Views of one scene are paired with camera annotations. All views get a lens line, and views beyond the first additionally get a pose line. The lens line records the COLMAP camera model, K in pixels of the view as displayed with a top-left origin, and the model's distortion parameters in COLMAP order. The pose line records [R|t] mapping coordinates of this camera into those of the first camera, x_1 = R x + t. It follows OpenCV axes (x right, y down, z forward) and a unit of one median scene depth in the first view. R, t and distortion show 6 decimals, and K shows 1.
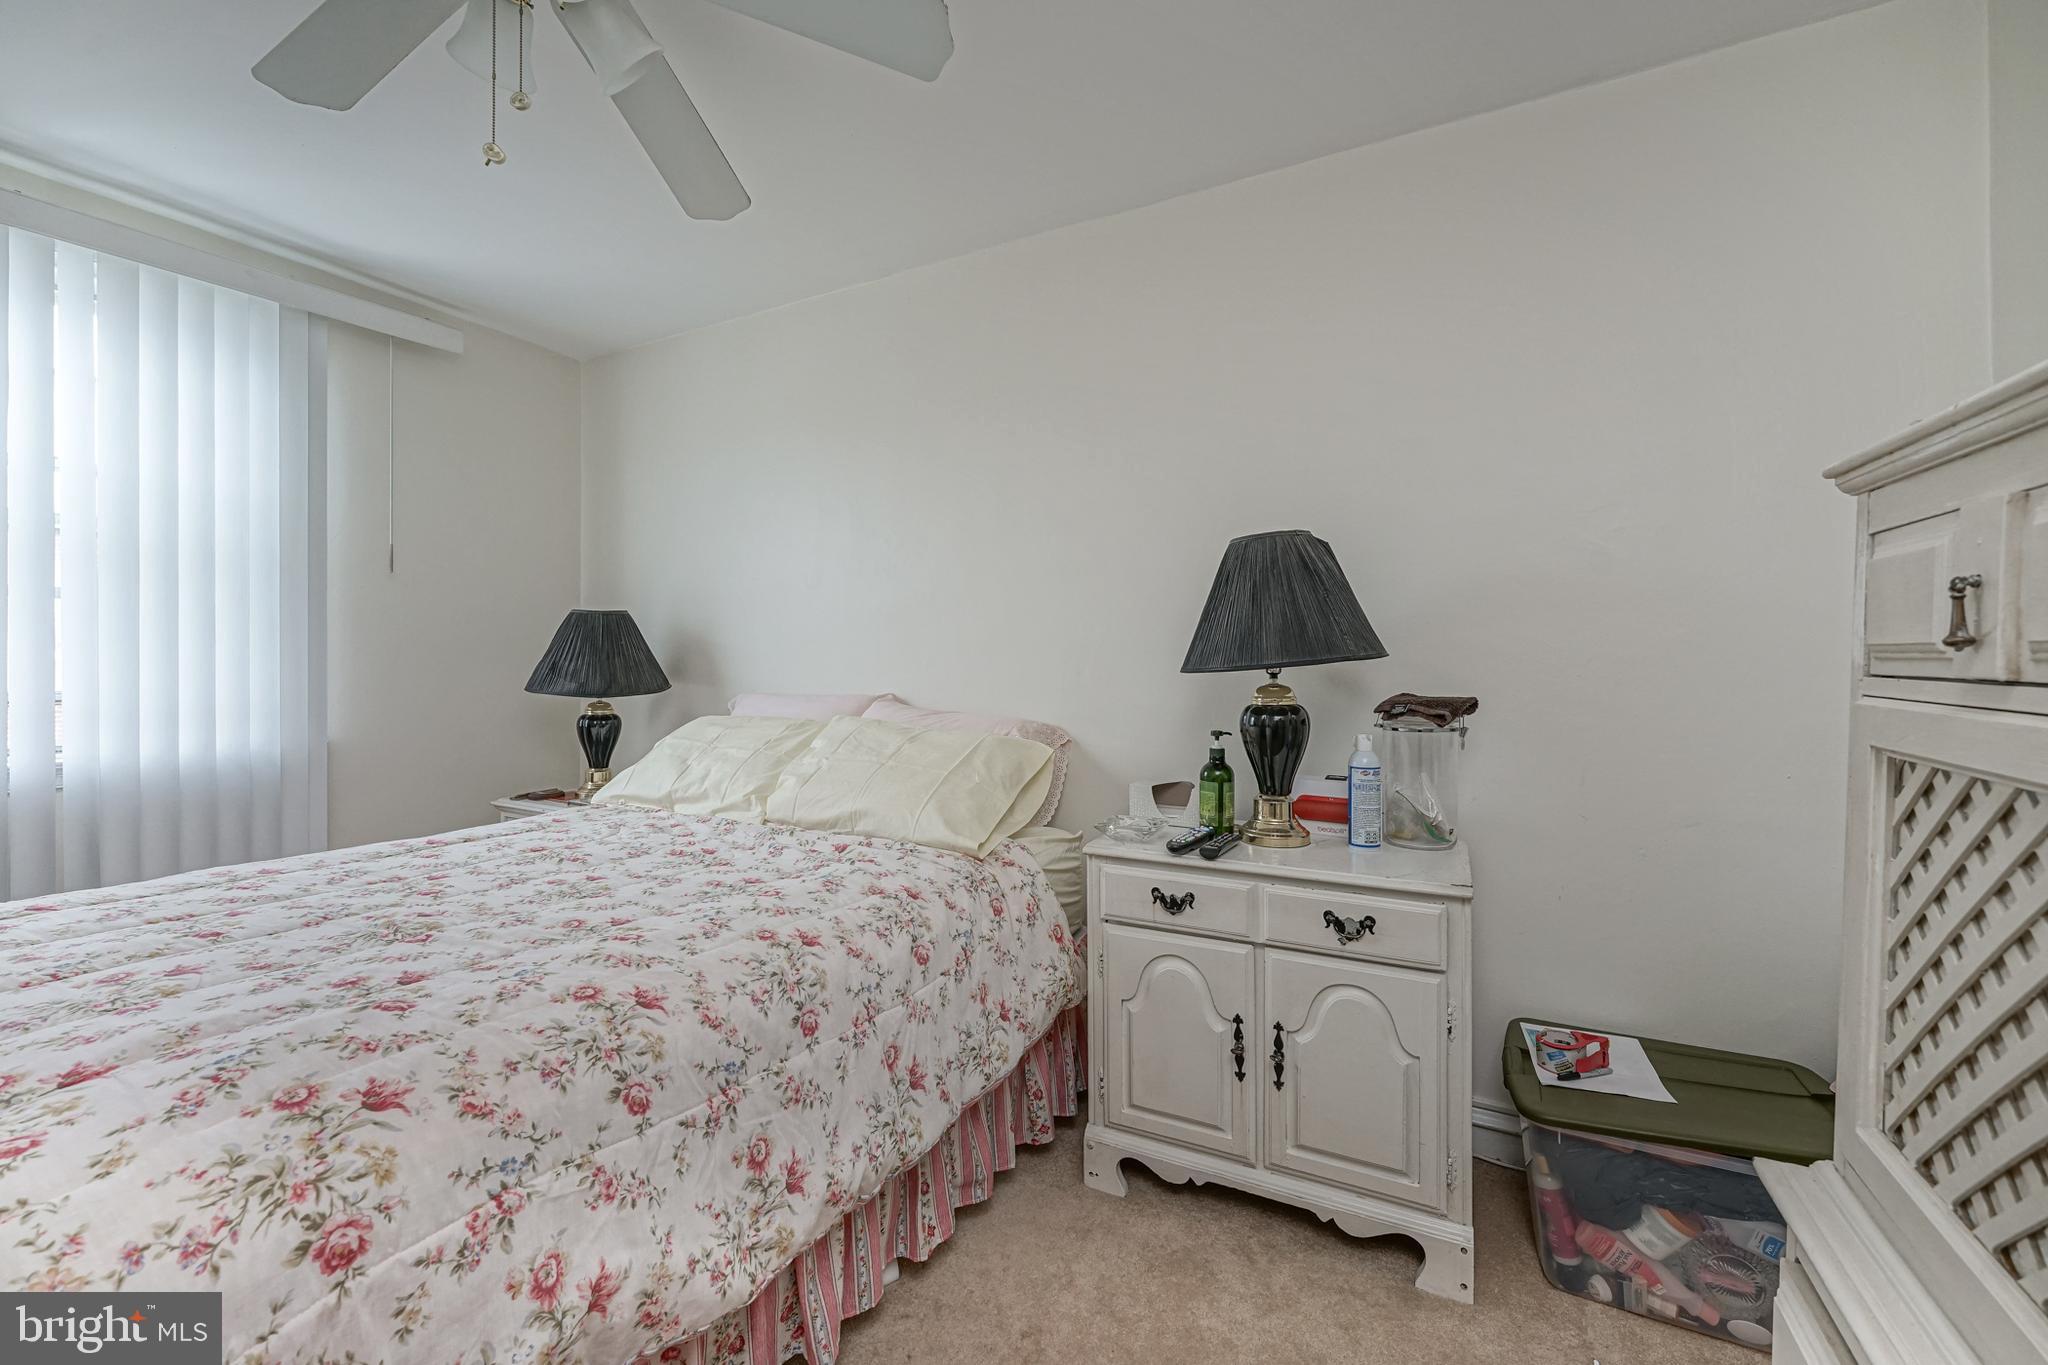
lens RADIAL K [[879.4, 0, 1018.6], [0, 879.4, 657.1], [0, 0, 1]] dist [-0.002892, 0.000078]
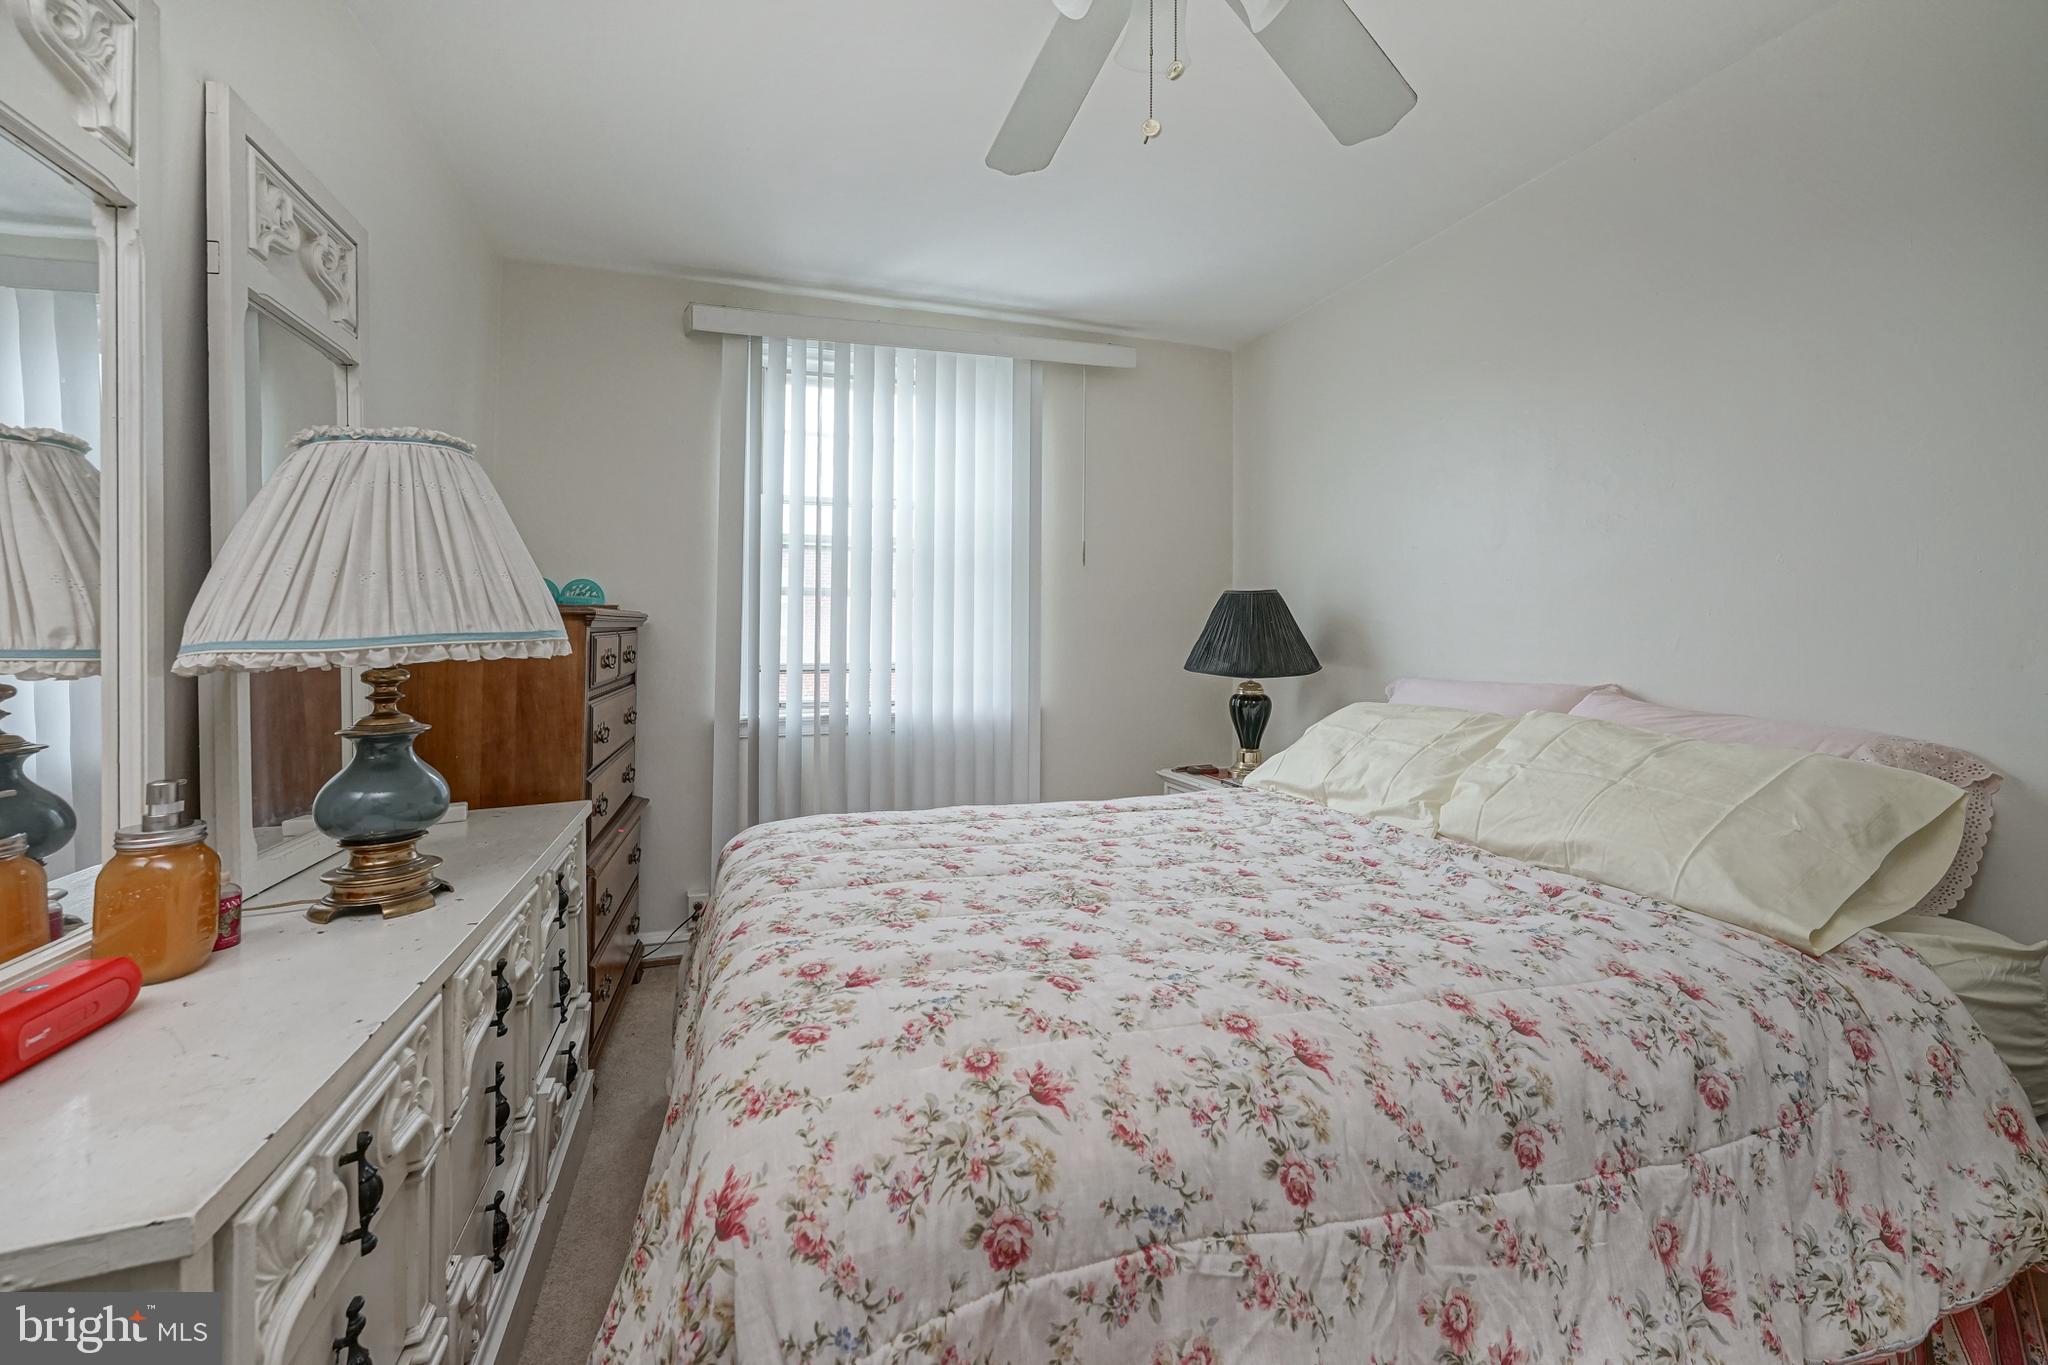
lens RADIAL K [[879.4, 0, 1018.6], [0, 879.4, 657.1], [0, 0, 1]] dist [-0.002892, 0.000078]
pose [[0.764029, 0.010592, -0.645095, -0.092214], [0.004595, 0.999751, 0.021857, -0.001593], [0.645165, -0.019664, 0.763790, 0.182890]]
